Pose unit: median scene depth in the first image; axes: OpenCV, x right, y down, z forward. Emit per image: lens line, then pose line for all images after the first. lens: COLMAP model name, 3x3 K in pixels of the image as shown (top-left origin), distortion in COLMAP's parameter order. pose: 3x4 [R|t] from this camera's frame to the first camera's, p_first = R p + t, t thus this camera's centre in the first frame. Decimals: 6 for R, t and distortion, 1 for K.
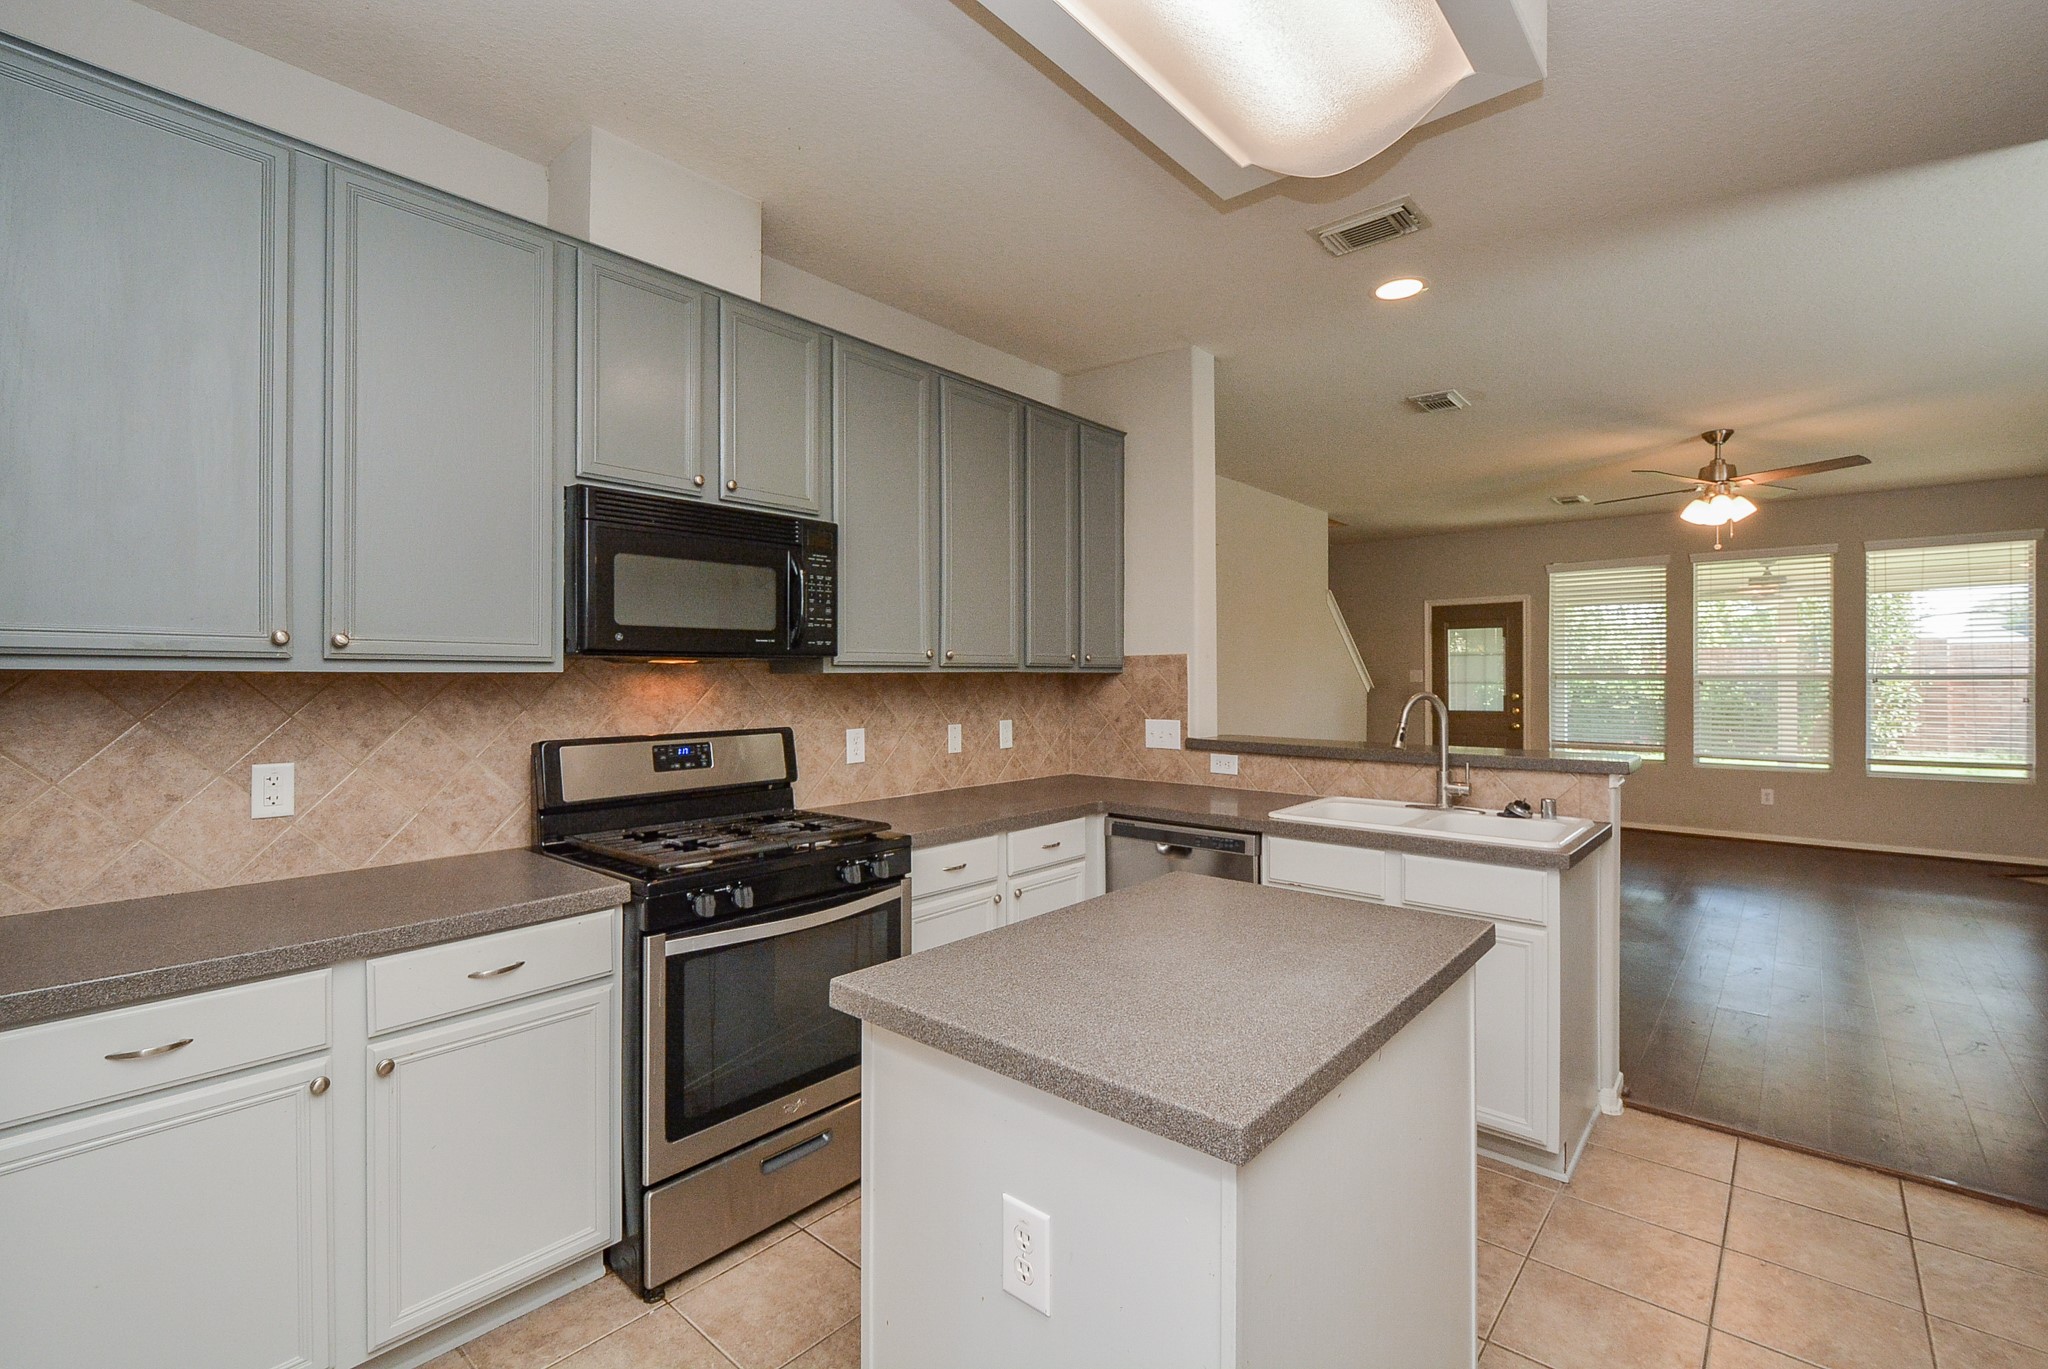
lens RADIAL K [[910.1, 0, 1035.1], [0, 910.1, 676.2], [0, 0, 1]] dist [-0.004596, -0.002068]
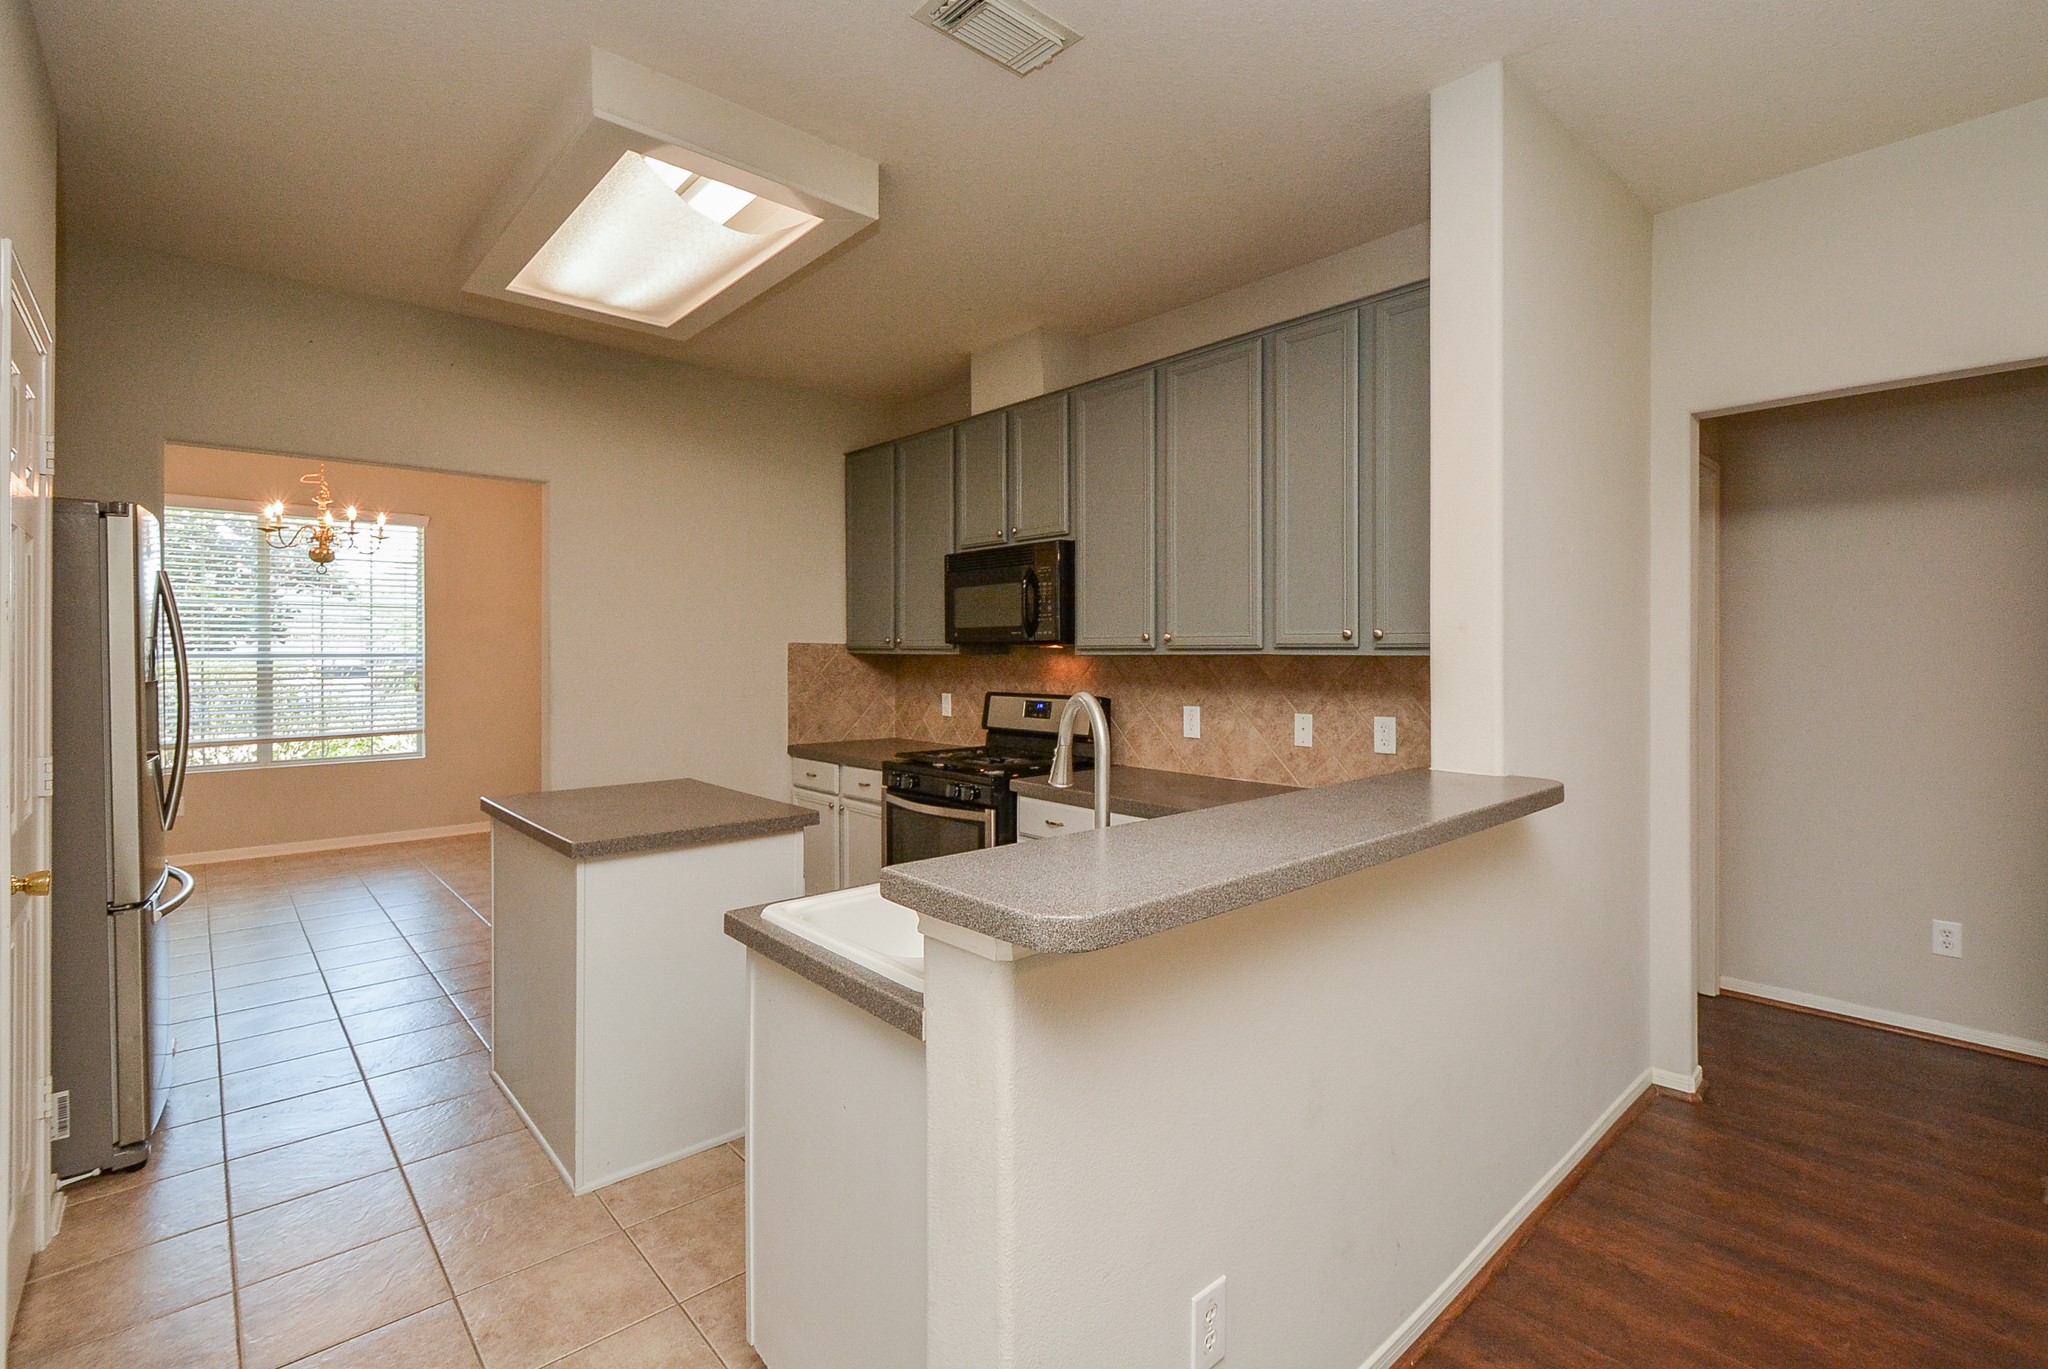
lens RADIAL K [[910.1, 0, 1054.7], [0, 910.1, 660.4], [0, 0, 1]] dist [-0.004596, -0.002068]
pose [[-0.103666, 0.003567, -0.994606, 0.763329], [-0.008887, 0.999950, 0.004513, -0.000808], [0.994572, 0.009307, -0.103629, 0.799067]]
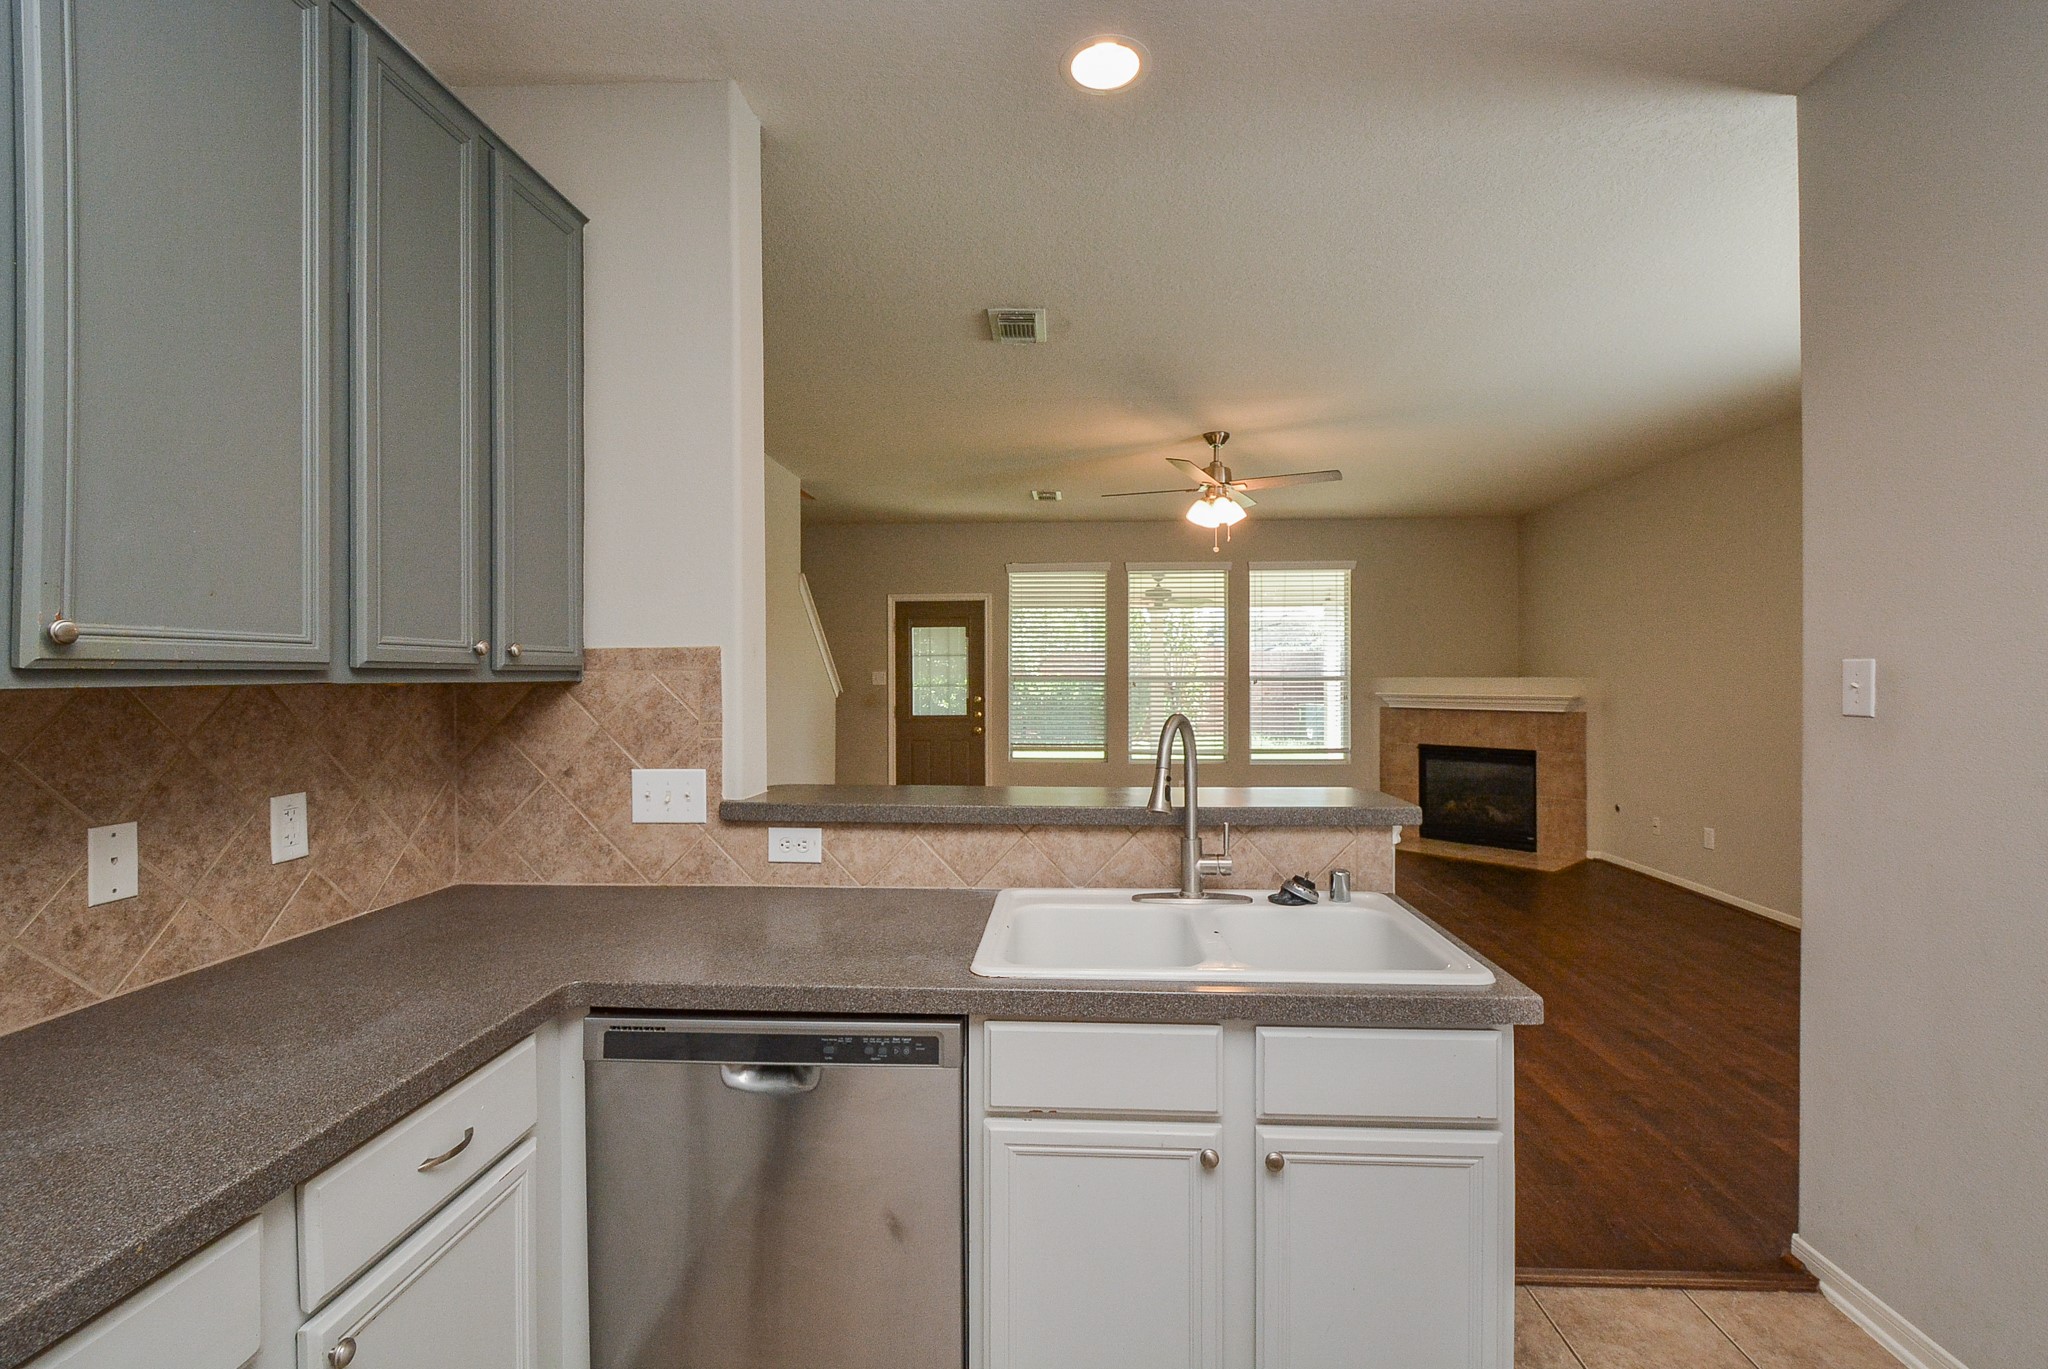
lens RADIAL K [[910.1, 0, 1041.3], [0, 910.1, 669.8], [0, 0, 1]] dist [-0.004596, -0.002068]
pose [[0.789738, 0.002114, 0.613440, -0.014144], [0.001927, 0.999981, -0.005927, -0.006852], [-0.613441, 0.005863, 0.789719, 0.446603]]
